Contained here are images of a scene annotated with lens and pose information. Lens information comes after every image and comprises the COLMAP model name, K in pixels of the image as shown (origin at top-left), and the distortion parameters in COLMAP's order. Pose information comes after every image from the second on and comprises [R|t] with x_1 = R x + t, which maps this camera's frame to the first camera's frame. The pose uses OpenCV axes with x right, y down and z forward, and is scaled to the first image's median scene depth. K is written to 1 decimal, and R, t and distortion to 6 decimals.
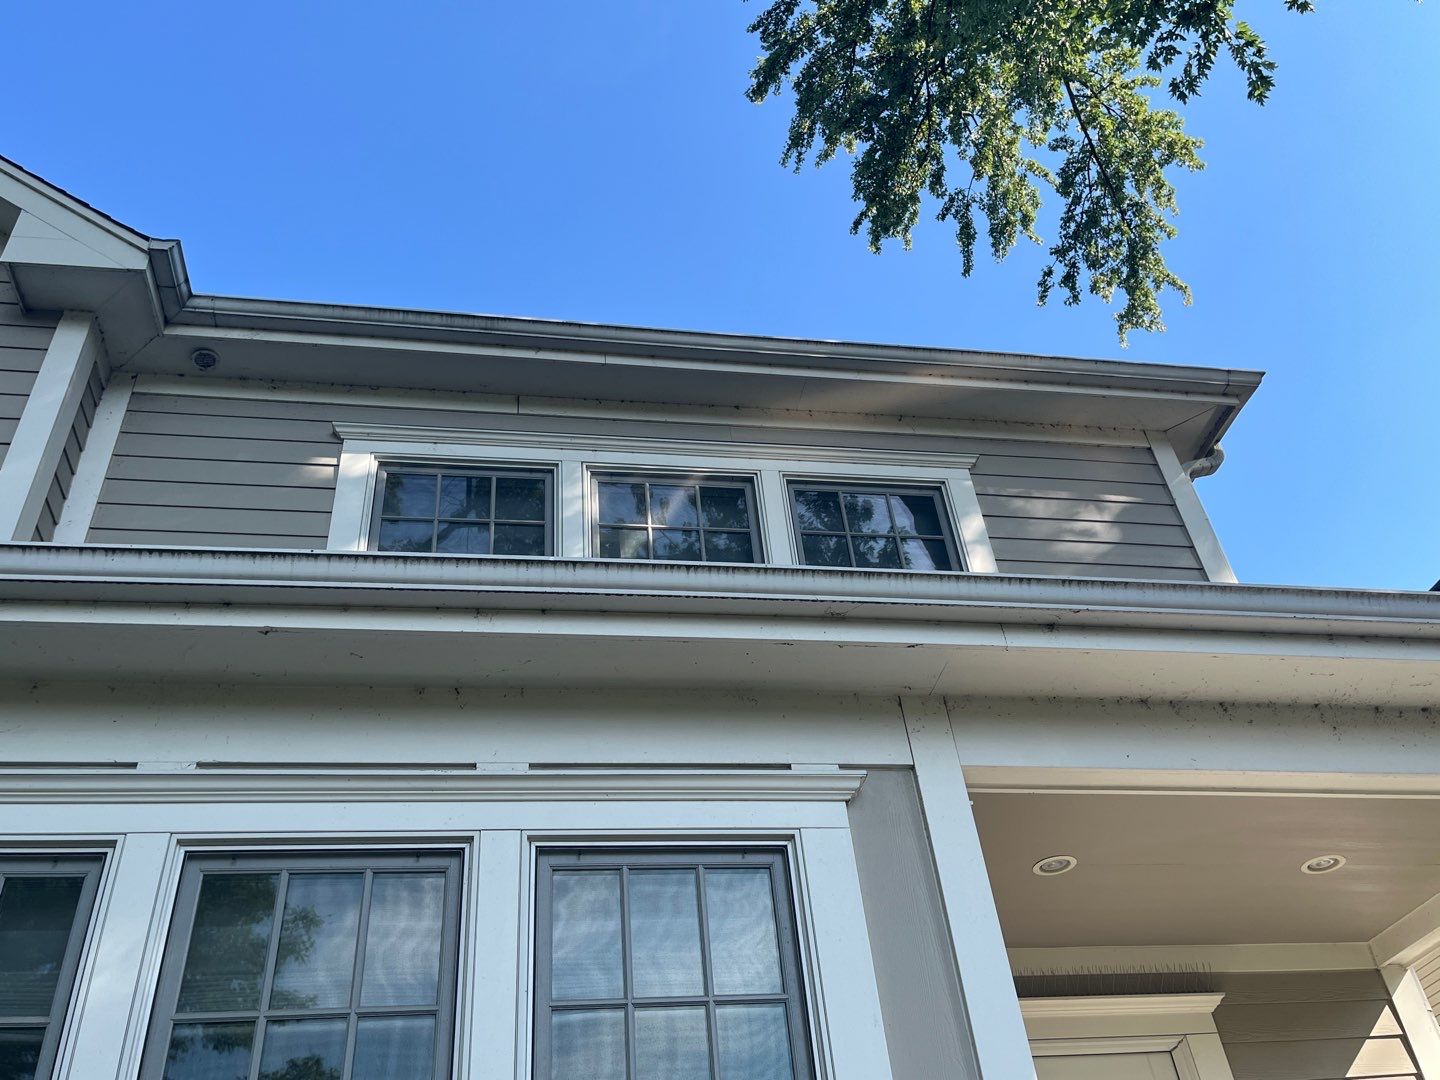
lens RADIAL K [[1202.1, 0, 720.0], [0, 1202.1, 540.0], [0, 0, 1]] dist [0.034291, -0.012199]
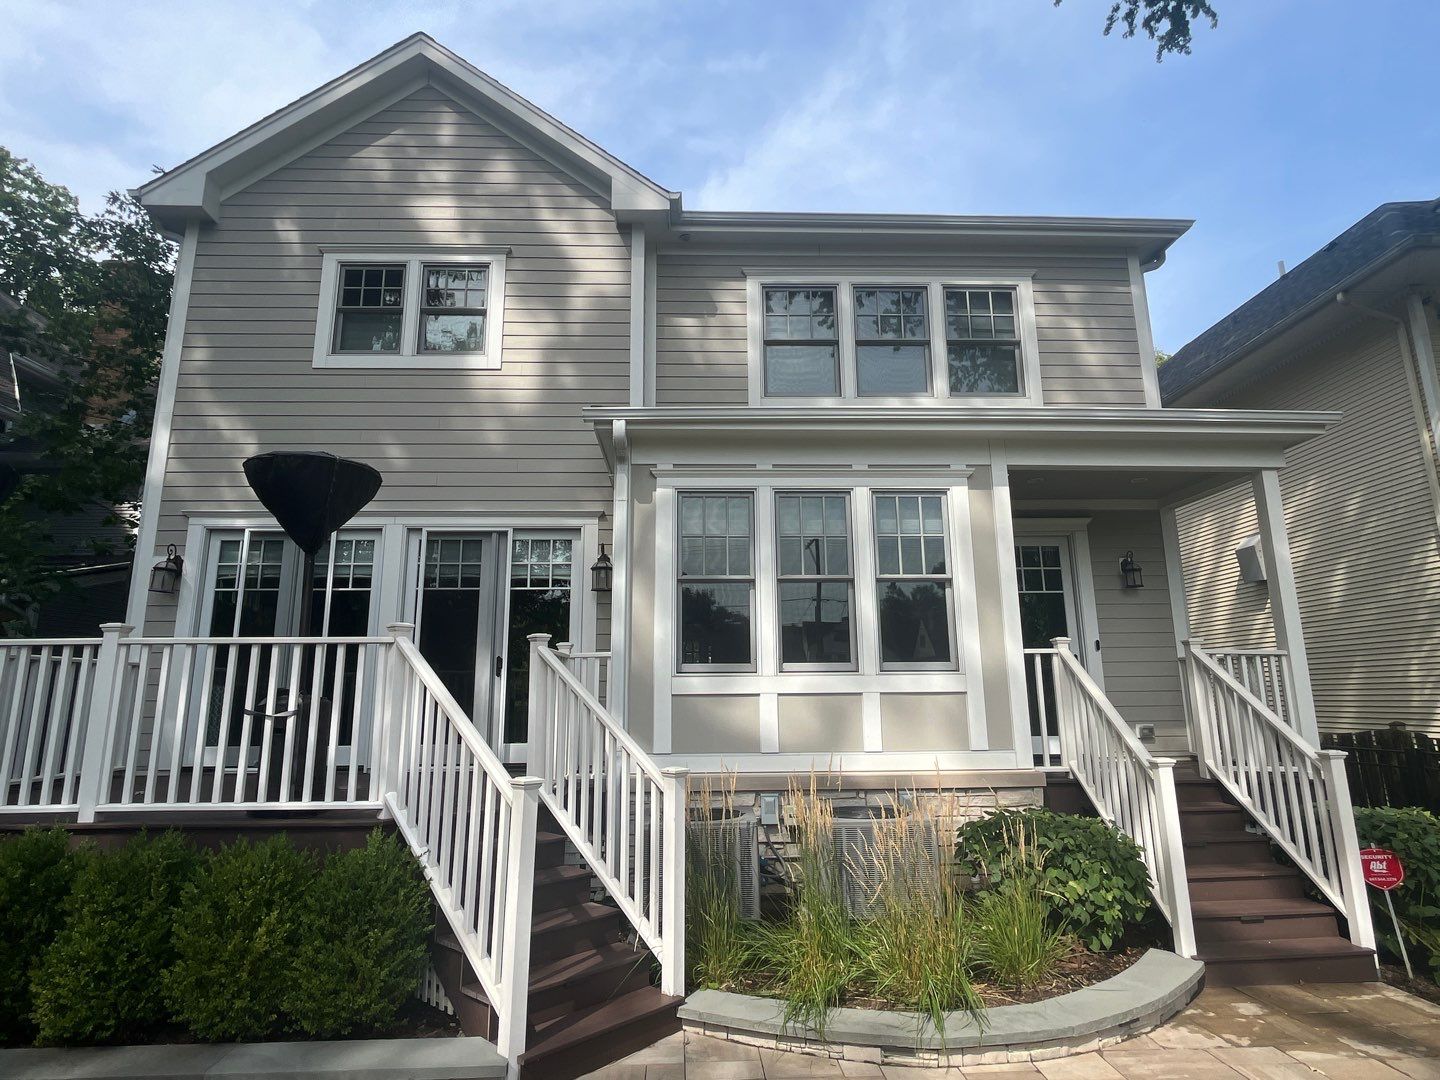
lens RADIAL K [[768.3, 0, 704.2], [0, 768.3, 543.3], [0, 0, 1]] dist [-0.000416, -0.000987]
pose [[0.988257, 0.047154, -0.145340, -0.117111], [0.027803, 0.879817, 0.474499, -0.249543], [0.150248, -0.472968, 0.868175, -0.395263]]
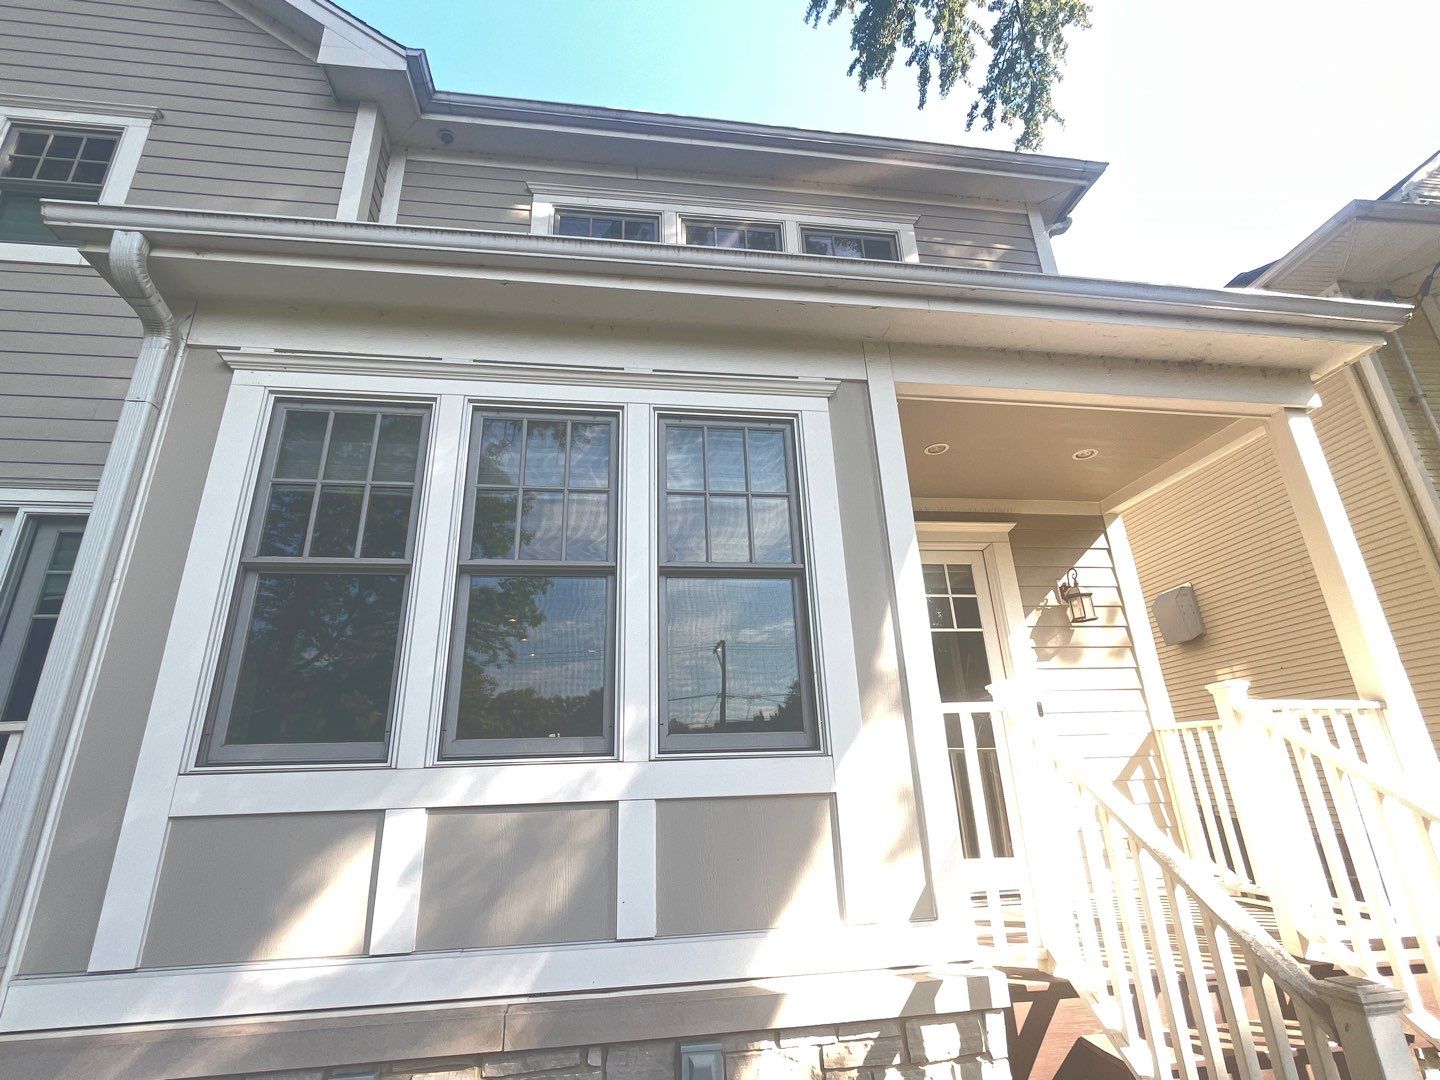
lens RADIAL K [[677.5, 0, 712.0], [0, 677.5, 538.5], [0, 0, 1]] dist [-0.001534, -0.000145]
pose [[0.998346, 0.040622, -0.040679, -0.009003], [-0.024815, 0.942796, 0.332446, 0.040391], [0.051857, -0.330887, 0.942244, -0.015602]]
